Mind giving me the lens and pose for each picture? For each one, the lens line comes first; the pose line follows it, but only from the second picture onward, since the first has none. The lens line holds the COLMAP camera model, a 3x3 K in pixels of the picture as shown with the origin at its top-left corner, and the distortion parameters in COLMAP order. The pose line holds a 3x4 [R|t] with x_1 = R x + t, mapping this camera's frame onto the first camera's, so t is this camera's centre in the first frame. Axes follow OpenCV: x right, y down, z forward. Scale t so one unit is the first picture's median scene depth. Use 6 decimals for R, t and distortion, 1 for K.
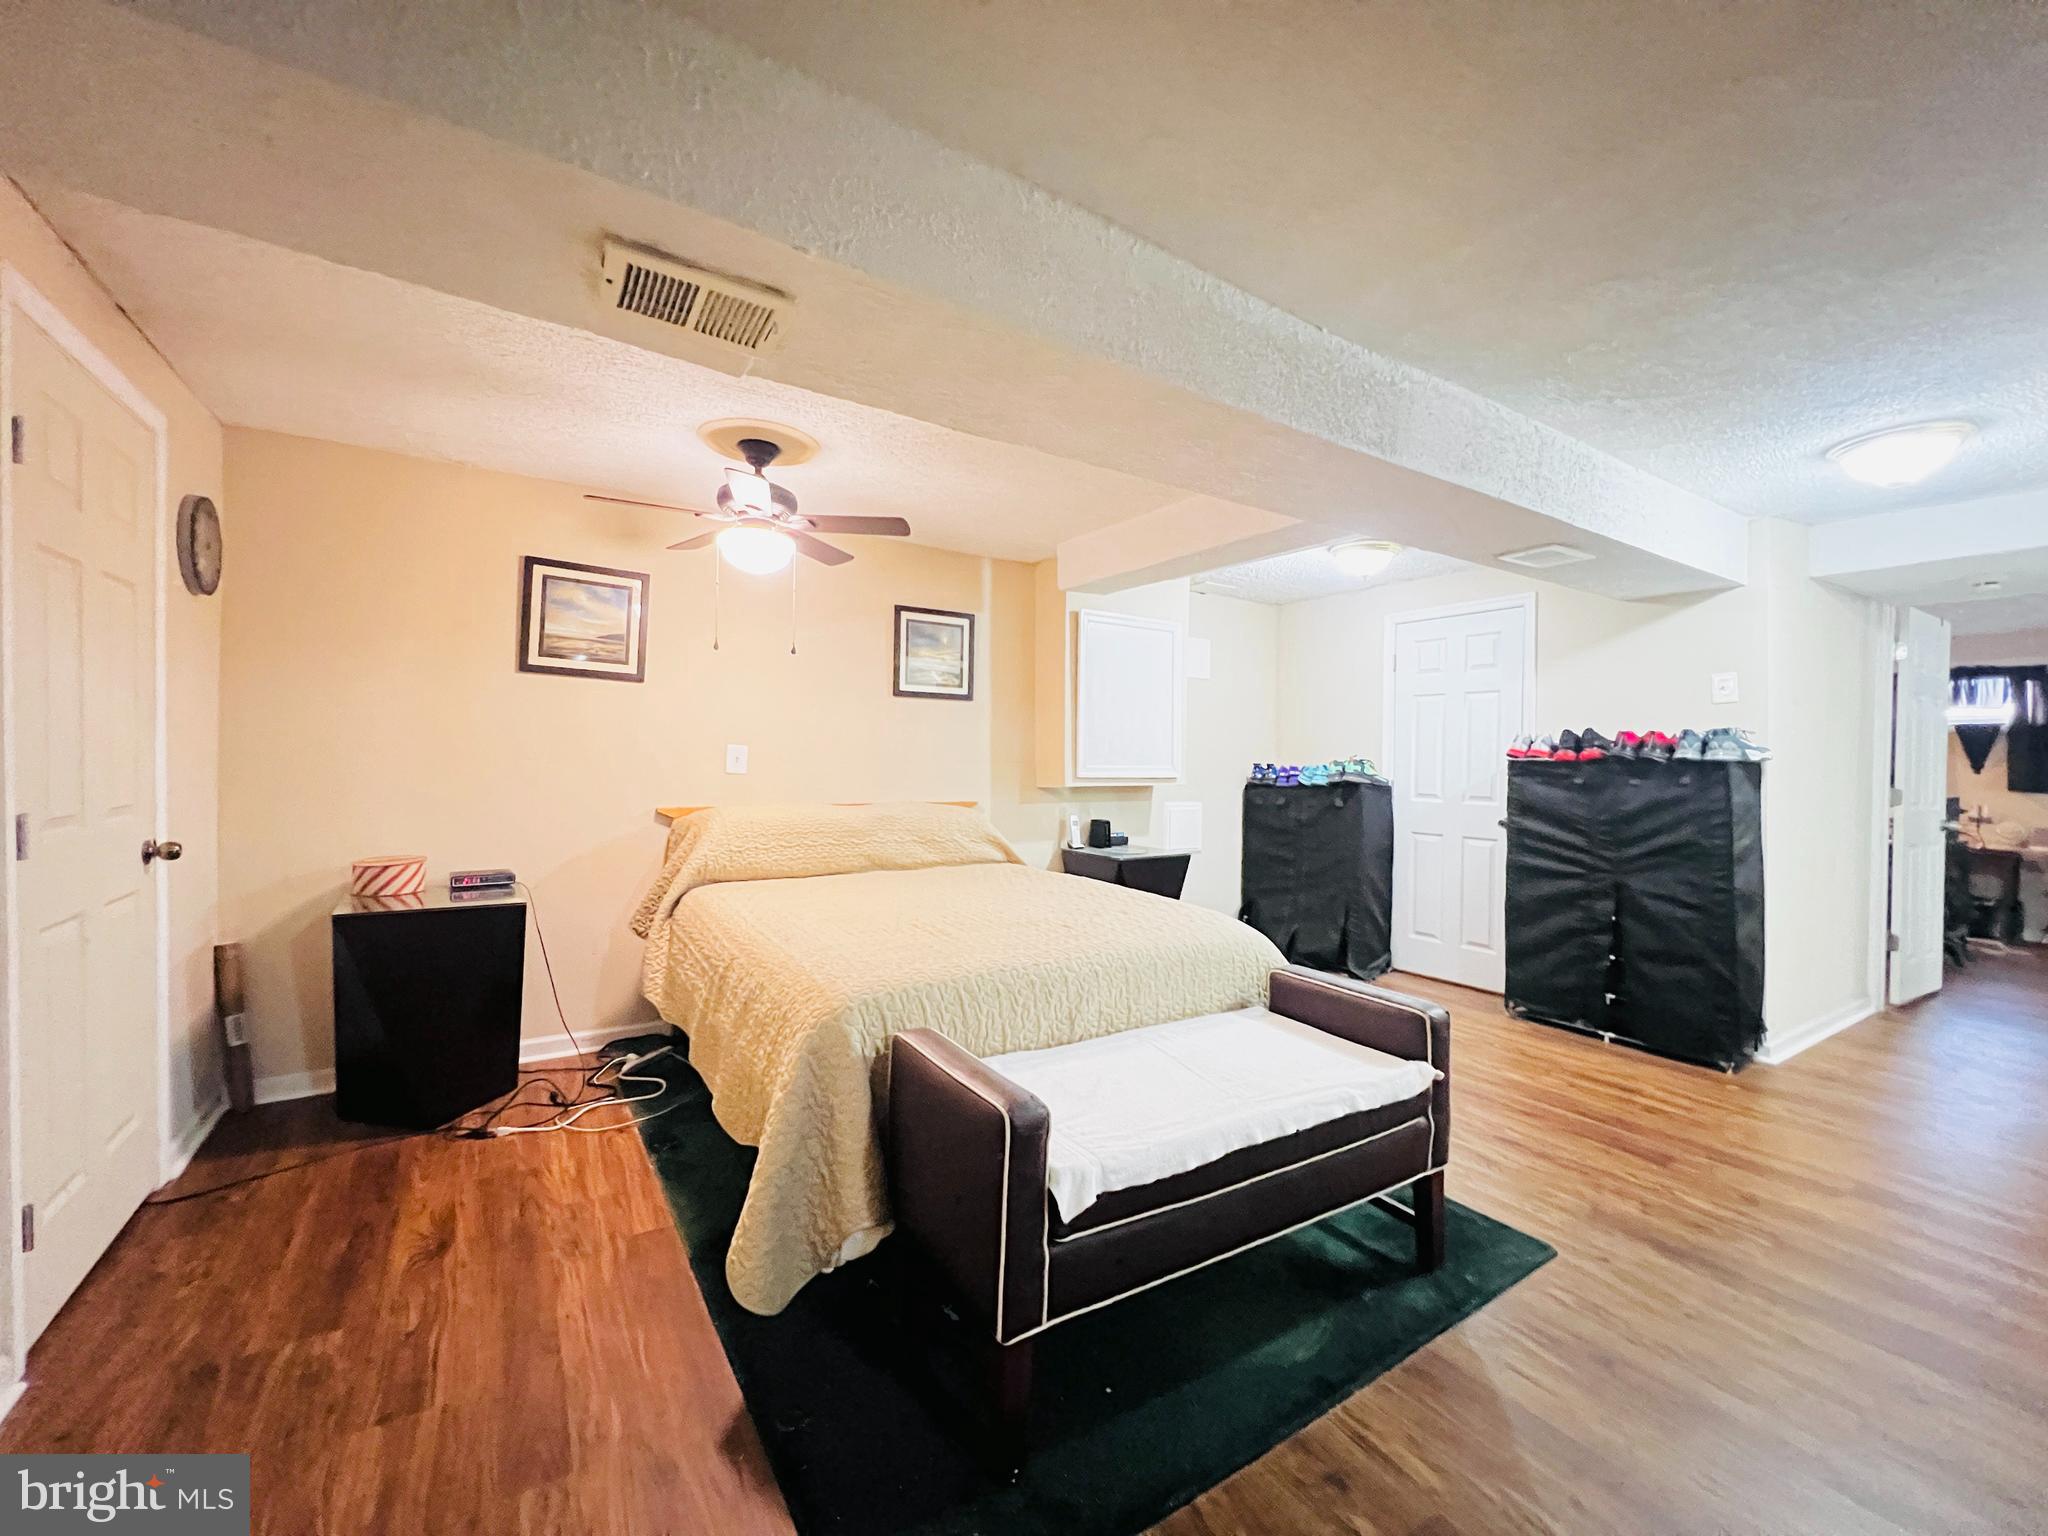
lens RADIAL K [[826.6, 0, 1019.5], [0, 826.6, 761.3], [0, 0, 1]] dist [0.000140, -0.000429]
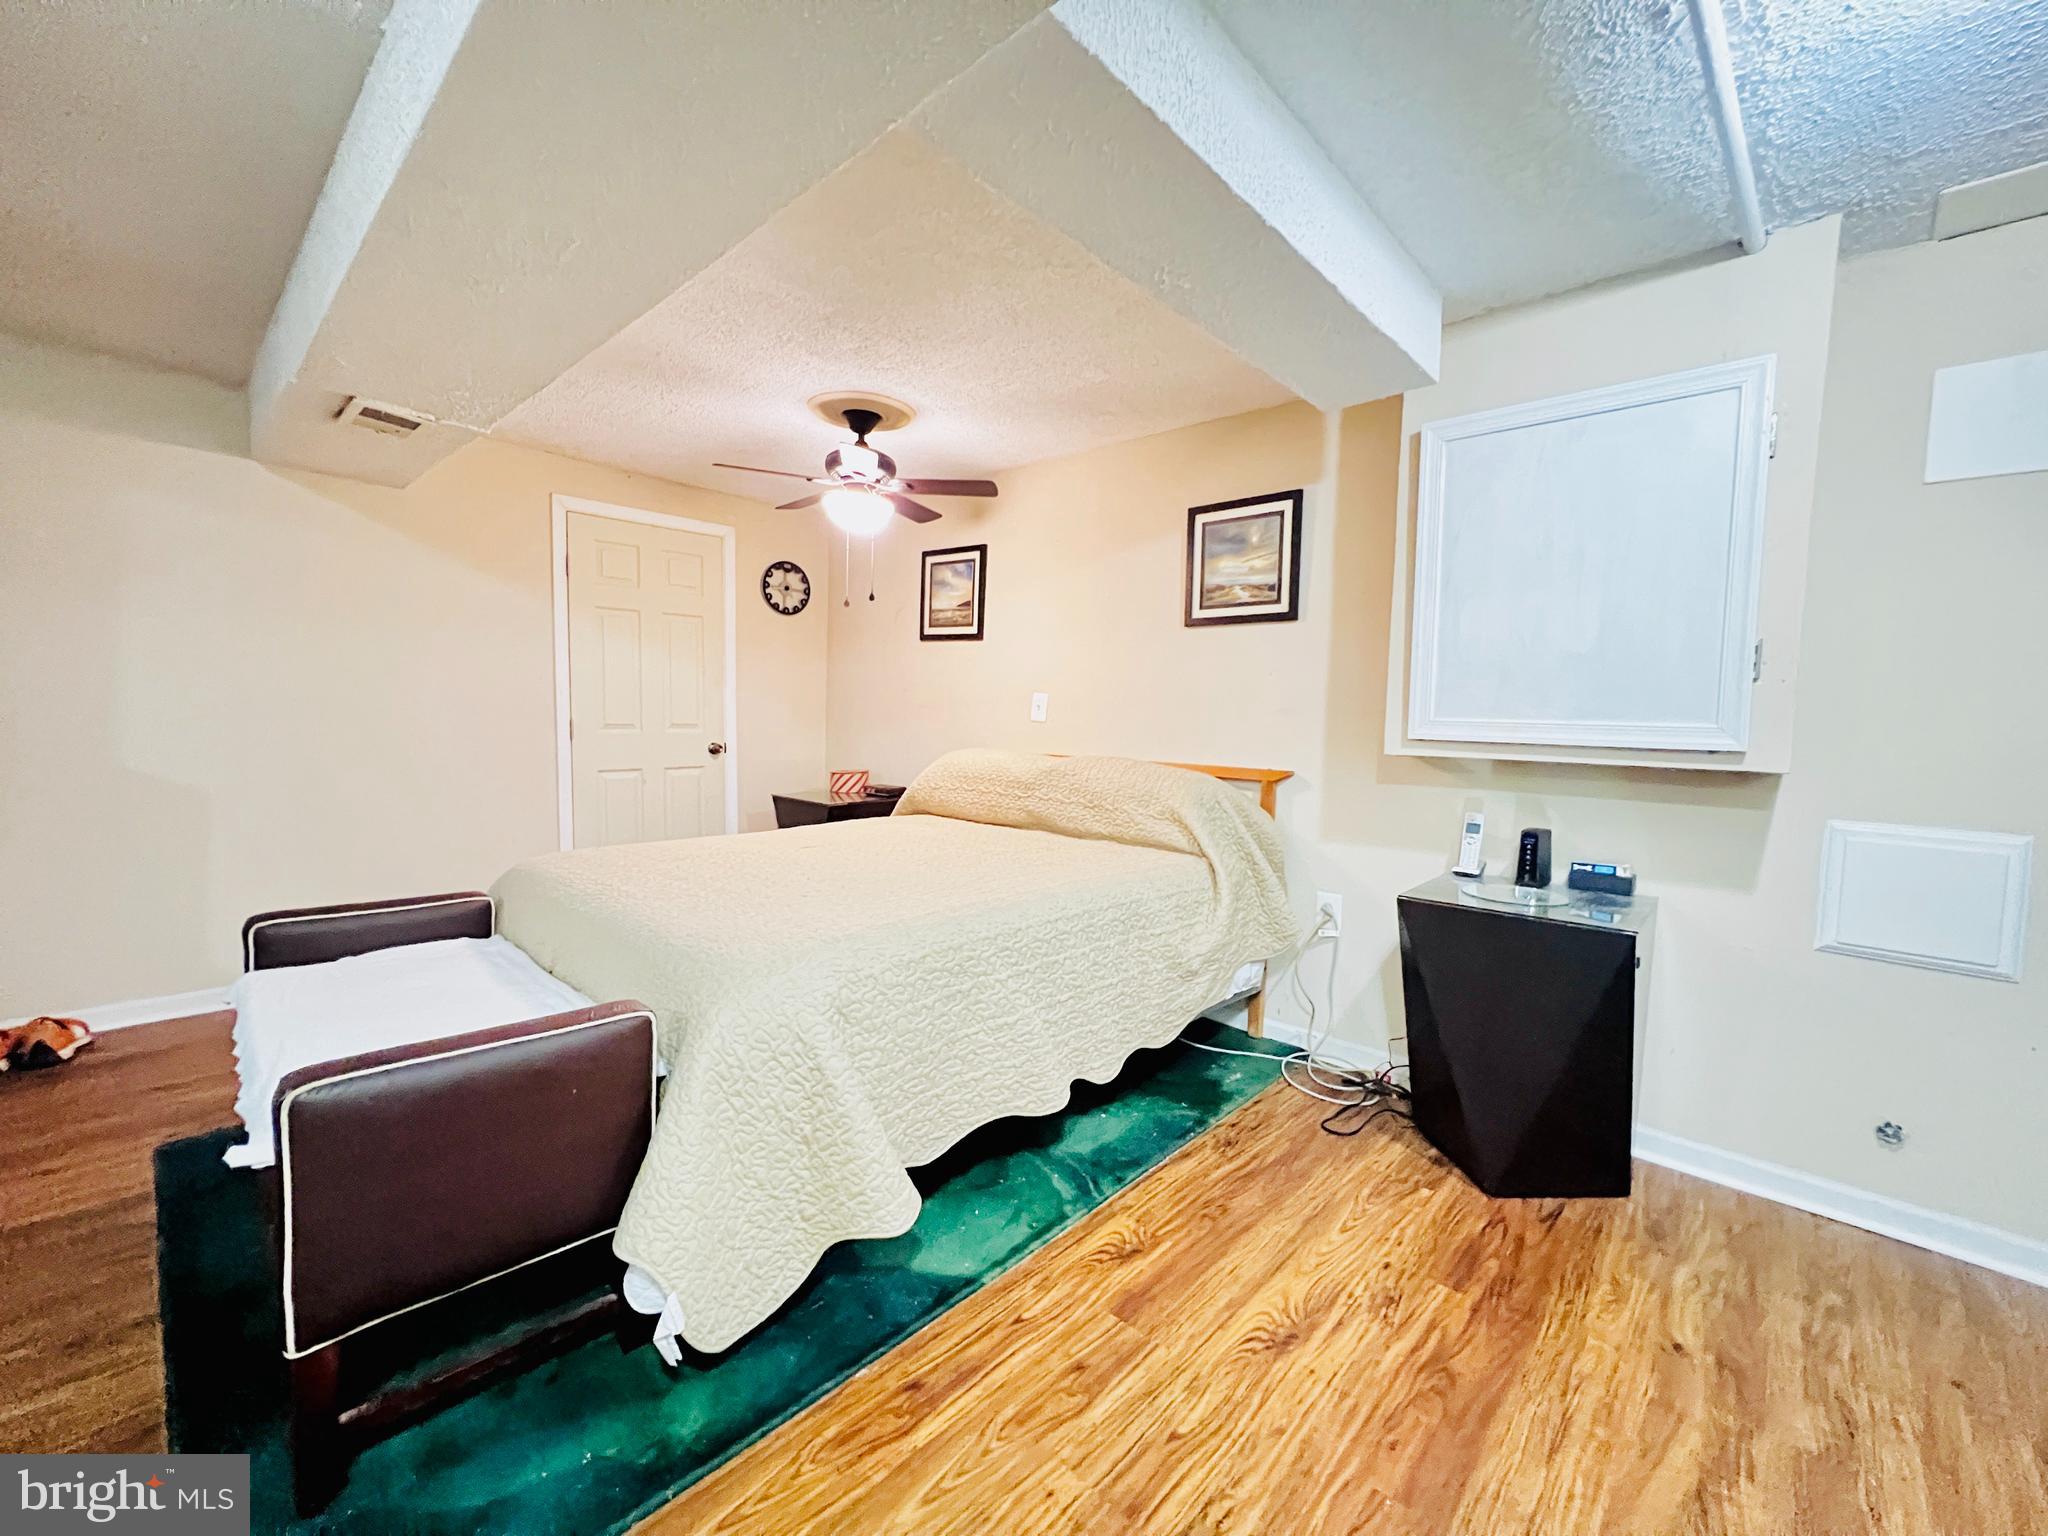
lens RADIAL K [[826.6, 0, 1018.8], [0, 826.6, 762.6], [0, 0, 1]] dist [0.000140, -0.000429]
pose [[0.240755, 0.050415, -0.969276, 0.645275], [-0.023885, 0.998655, 0.046011, 0.019512], [0.970292, 0.012074, 0.241636, 0.737808]]
